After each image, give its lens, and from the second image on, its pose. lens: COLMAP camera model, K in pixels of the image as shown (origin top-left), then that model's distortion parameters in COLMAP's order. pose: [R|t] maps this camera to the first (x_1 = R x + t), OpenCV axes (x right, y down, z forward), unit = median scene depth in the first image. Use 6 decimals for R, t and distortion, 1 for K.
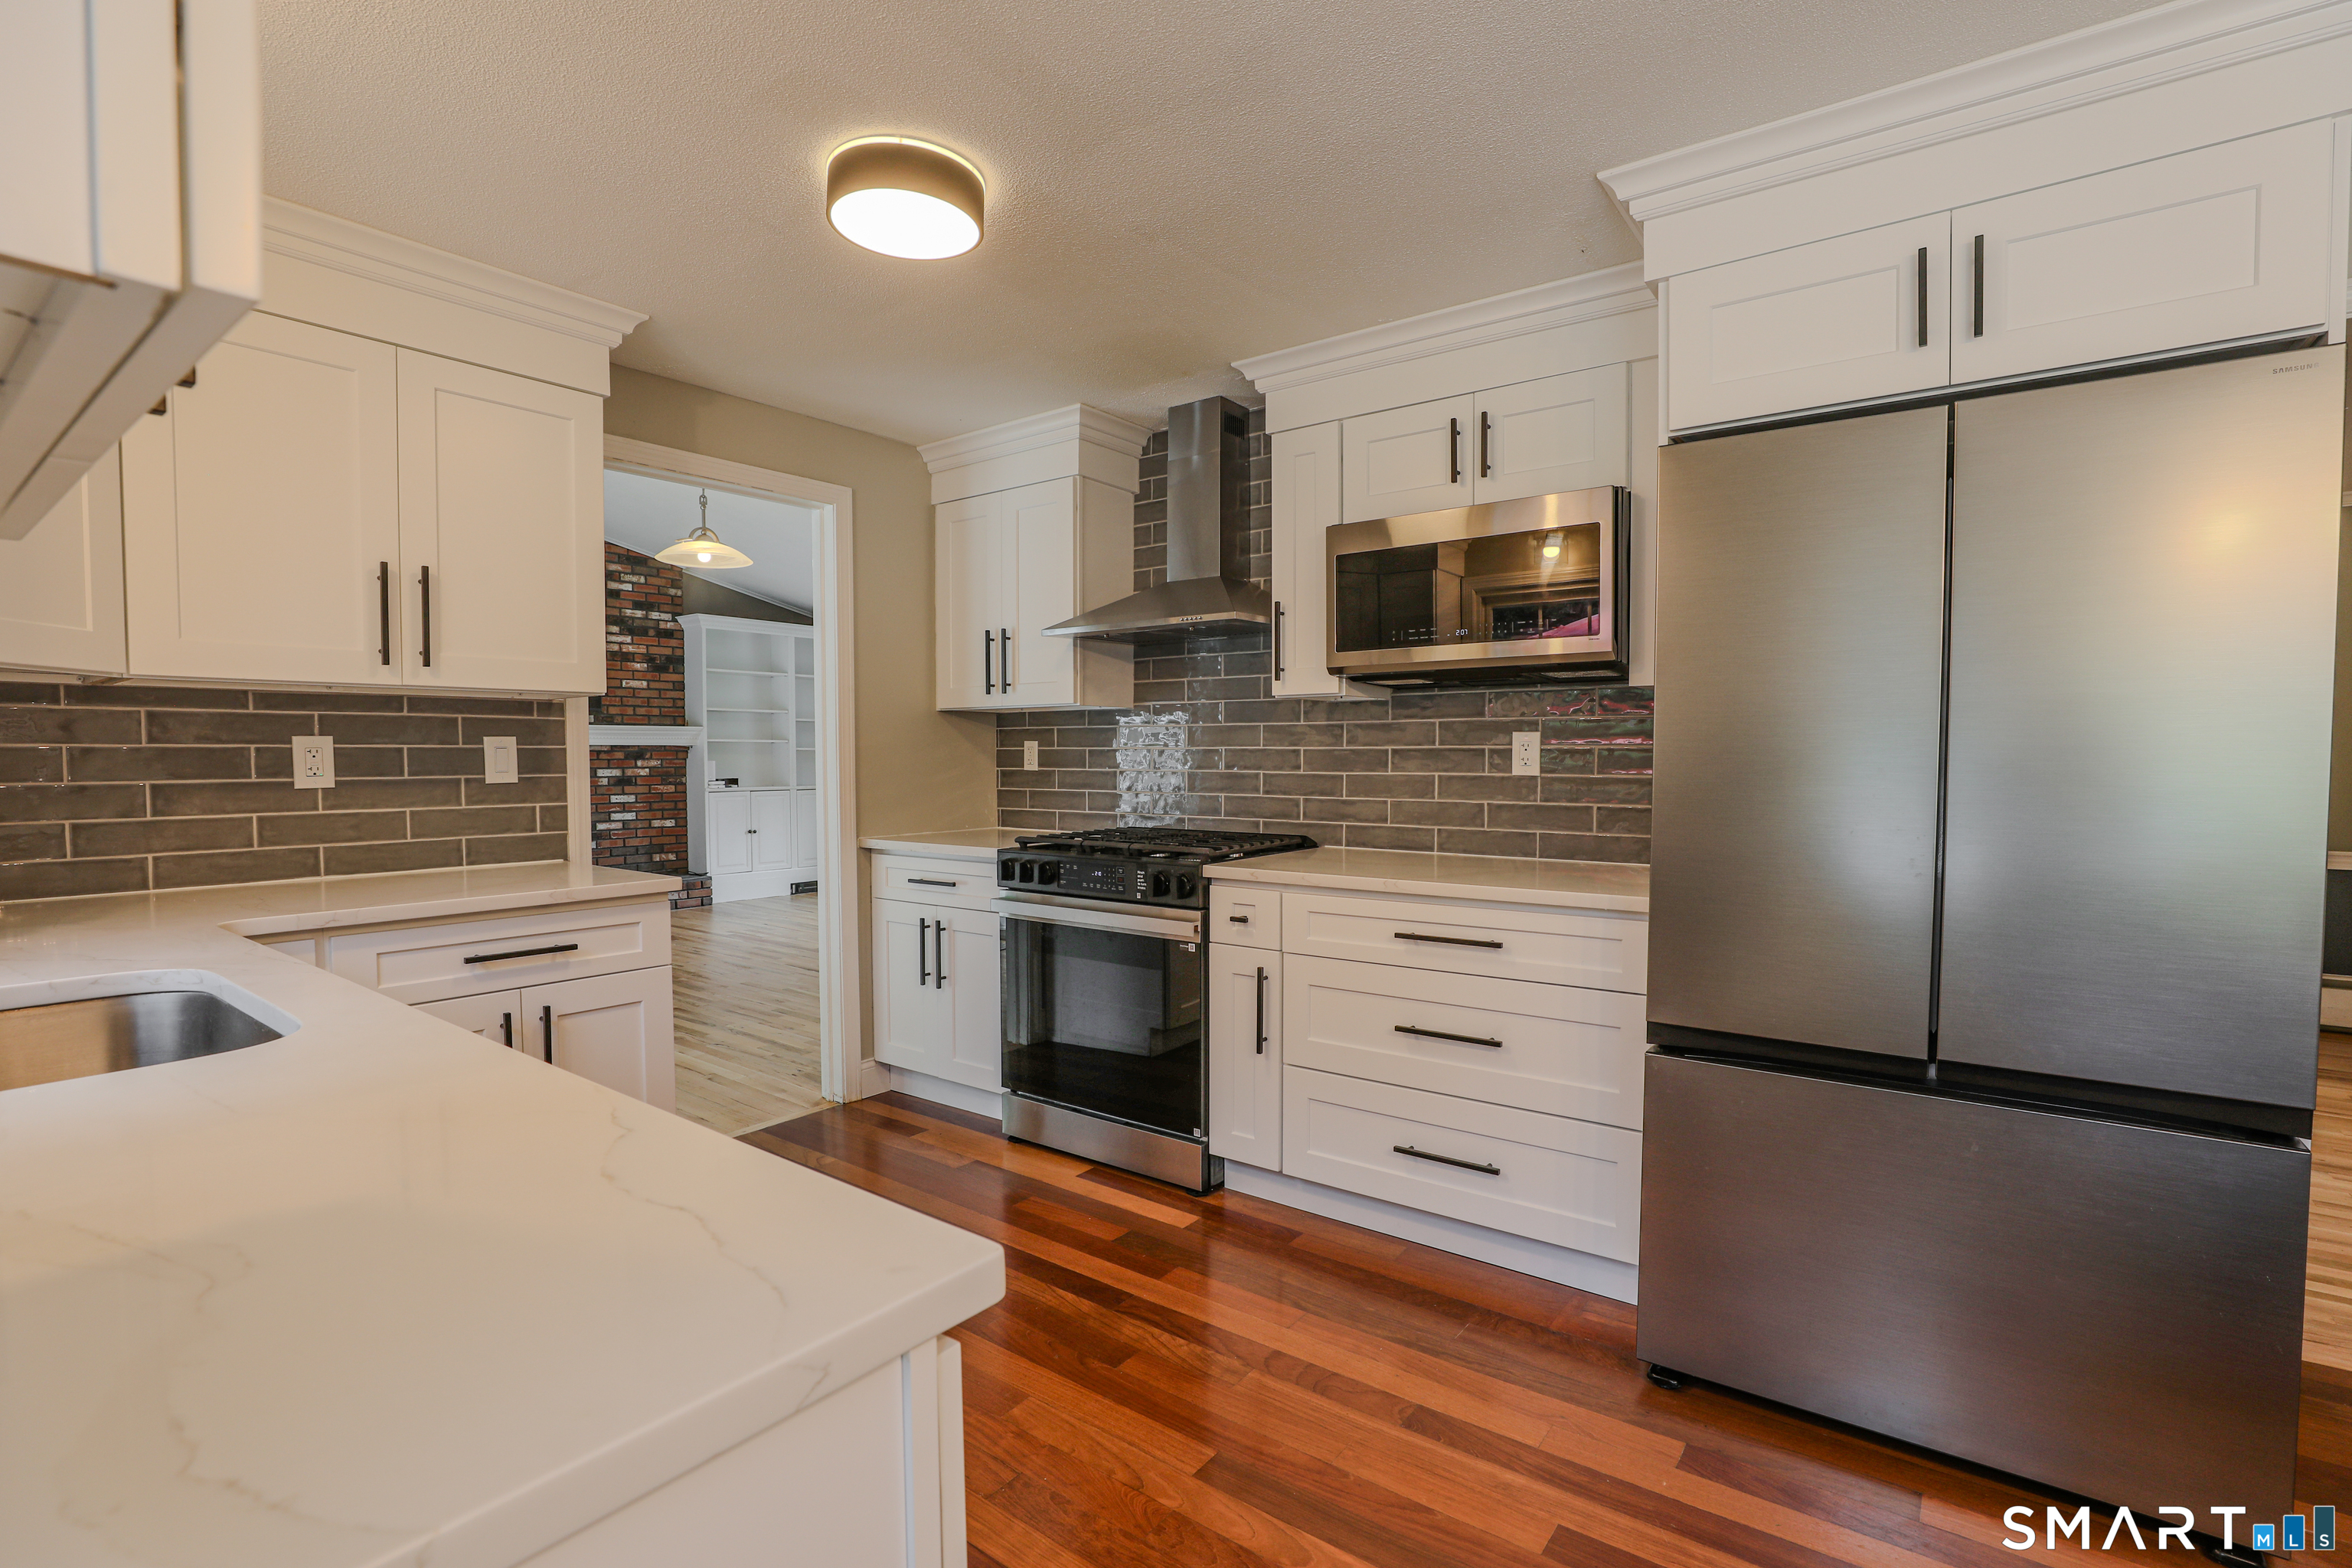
lens RADIAL K [[1096.2, 0, 1166.2], [0, 1096.2, 791.6], [0, 0, 1]] dist [-0.000570, -0.000111]
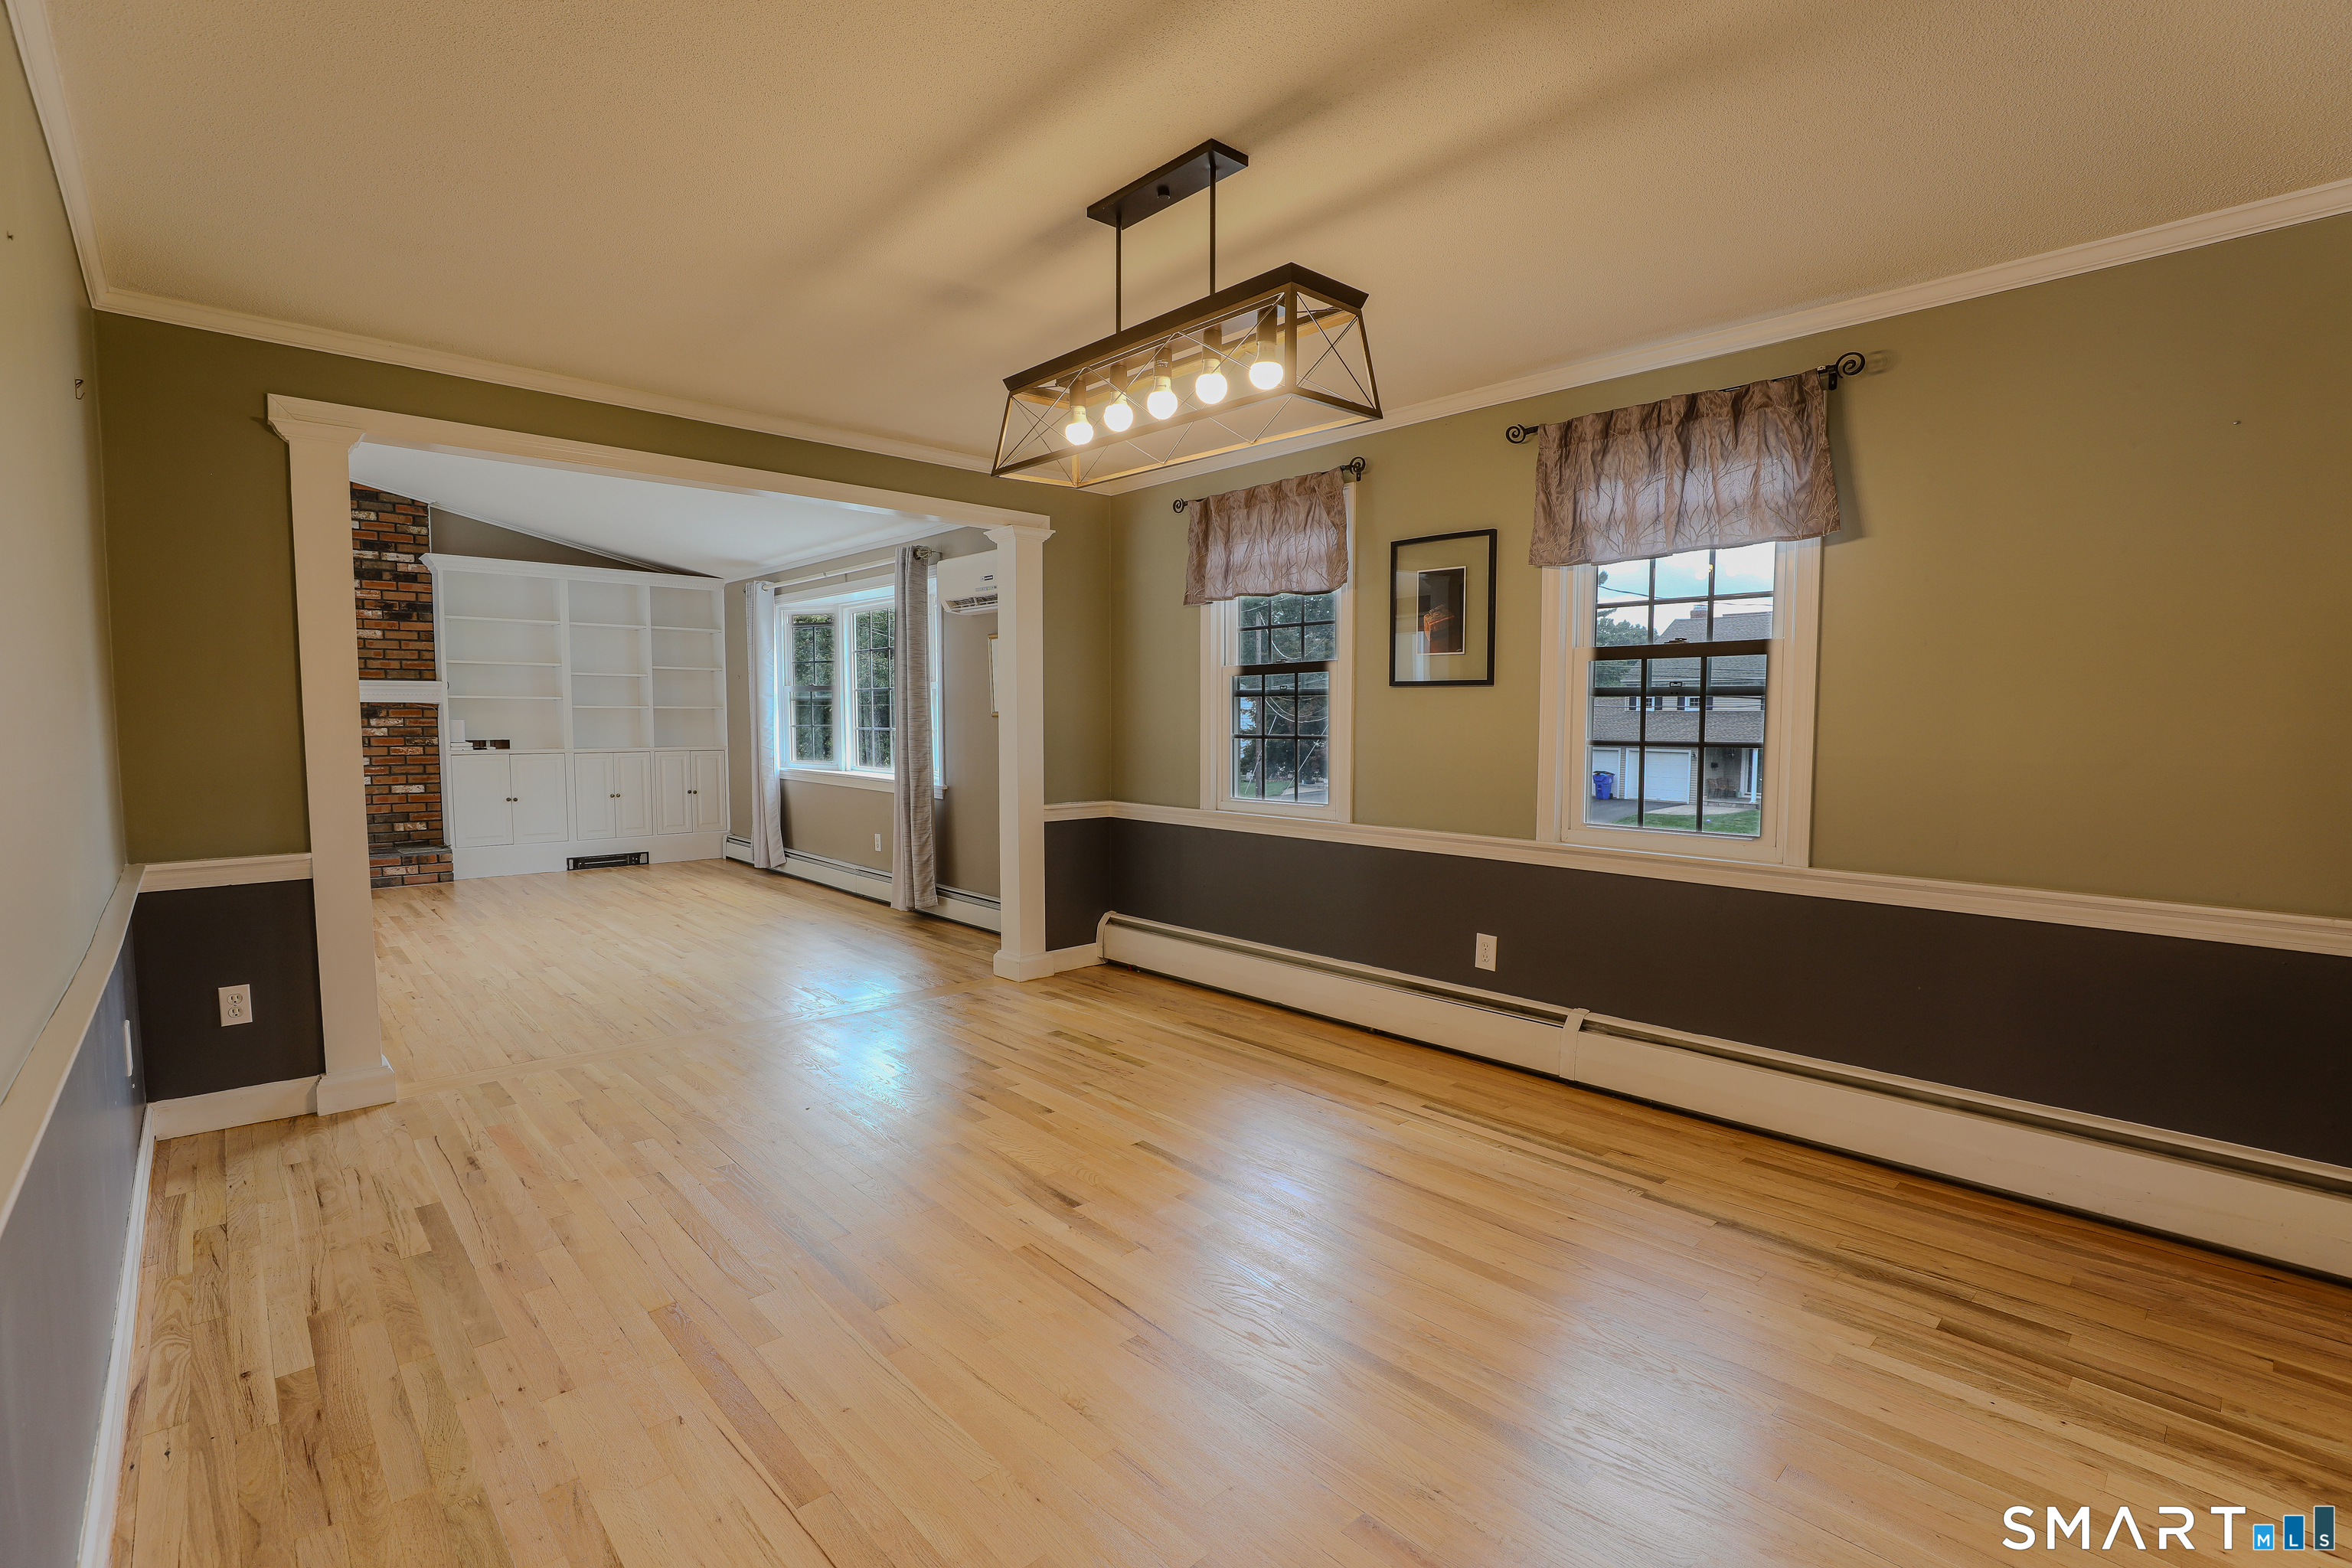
lens RADIAL K [[1096.2, 0, 1166.2], [0, 1096.2, 791.6], [0, 0, 1]] dist [-0.000570, -0.000111]
pose [[0.982204, 0.019984, -0.186749, 0.322465], [-0.013385, 0.999243, 0.036534, -0.010323], [0.187337, -0.033385, 0.981728, 0.233214]]
